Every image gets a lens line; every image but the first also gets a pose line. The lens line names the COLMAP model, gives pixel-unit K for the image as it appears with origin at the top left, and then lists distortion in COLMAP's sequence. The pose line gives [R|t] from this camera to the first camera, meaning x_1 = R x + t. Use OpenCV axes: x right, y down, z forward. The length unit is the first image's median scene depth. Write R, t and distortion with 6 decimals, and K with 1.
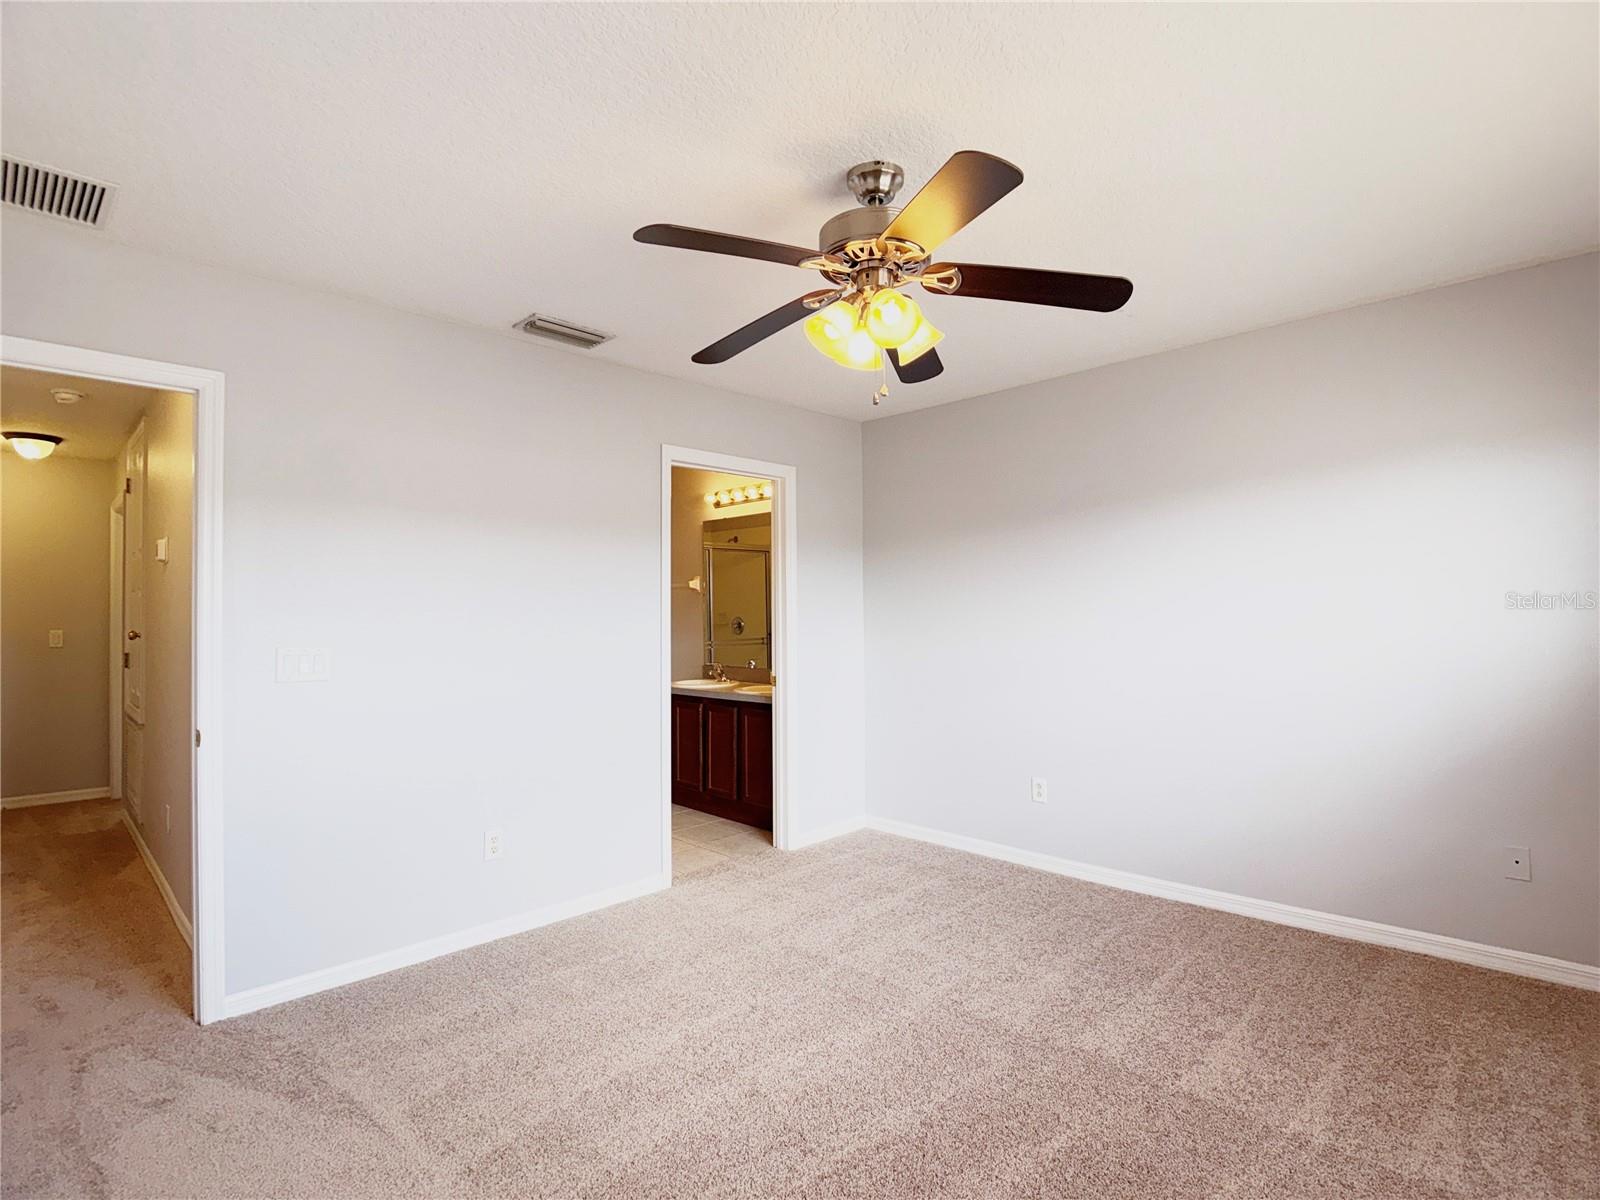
lens RADIAL K [[818.5, 0, 802.1], [0, 818.5, 602.7], [0, 0, 1]] dist [-0.000638, -0.018422]
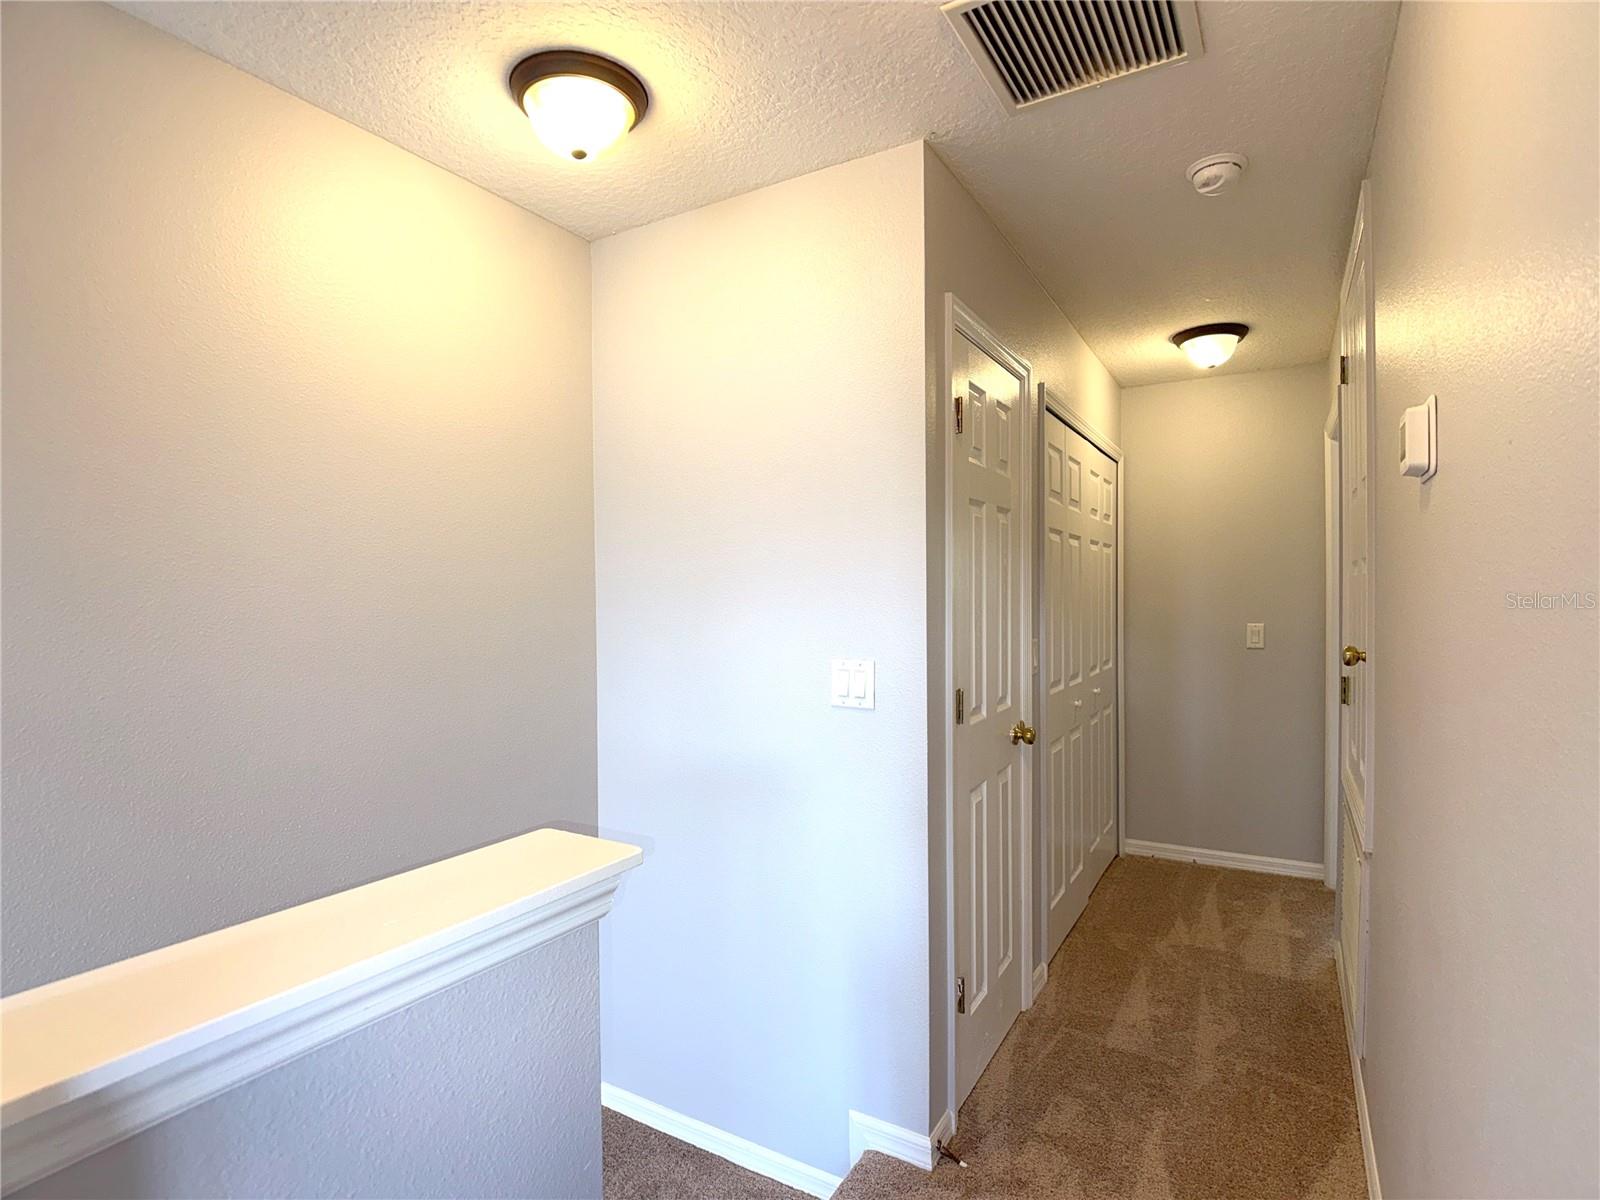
lens RADIAL K [[818.1, 0, 800.0], [0, 818.1, 600.0], [0, 0, 1]] dist [-0.001097, -0.065868]
pose [[0.263024, 0.013215, -0.964699, -0.403842], [0.018028, 0.999664, 0.018609, -0.006437], [0.964621, -0.022286, 0.262697, 0.500610]]
